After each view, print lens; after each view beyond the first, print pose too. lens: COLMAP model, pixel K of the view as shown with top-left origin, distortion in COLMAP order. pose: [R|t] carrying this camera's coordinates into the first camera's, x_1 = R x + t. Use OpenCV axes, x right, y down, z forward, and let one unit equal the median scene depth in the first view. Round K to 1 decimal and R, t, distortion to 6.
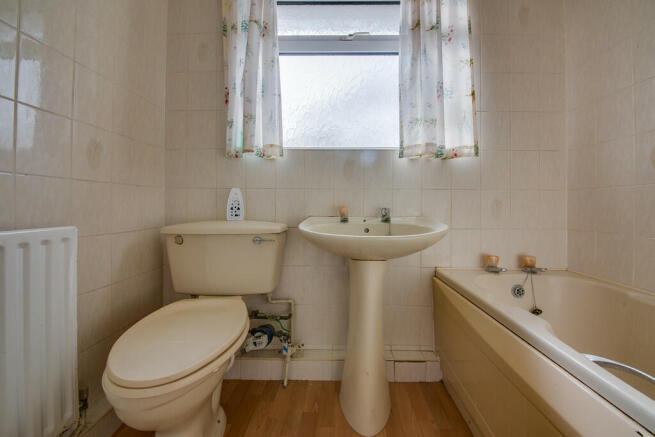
lens RADIAL K [[232.2, 0, 332.1], [0, 232.2, 219.1], [0, 0, 1]] dist [0.014692, -0.017962]
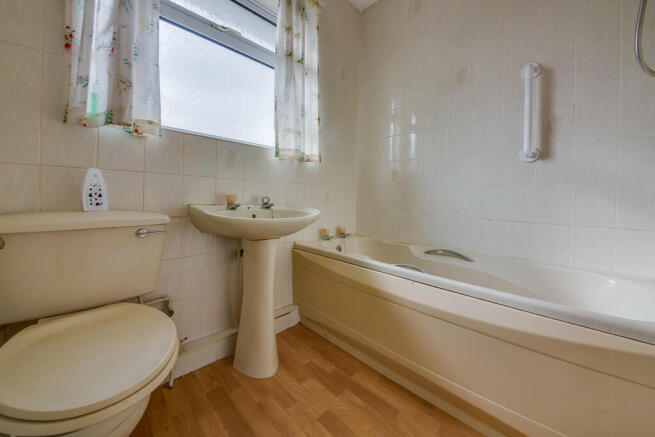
lens RADIAL K [[232.2, 0, 332.1], [0, 232.2, 219.1], [0, 0, 1]] dist [0.014692, -0.017962]
pose [[0.689946, -0.053523, 0.721879, -0.425000], [0.006972, 0.997708, 0.067311, -0.012761], [-0.723827, -0.041407, 0.688738, -0.086098]]
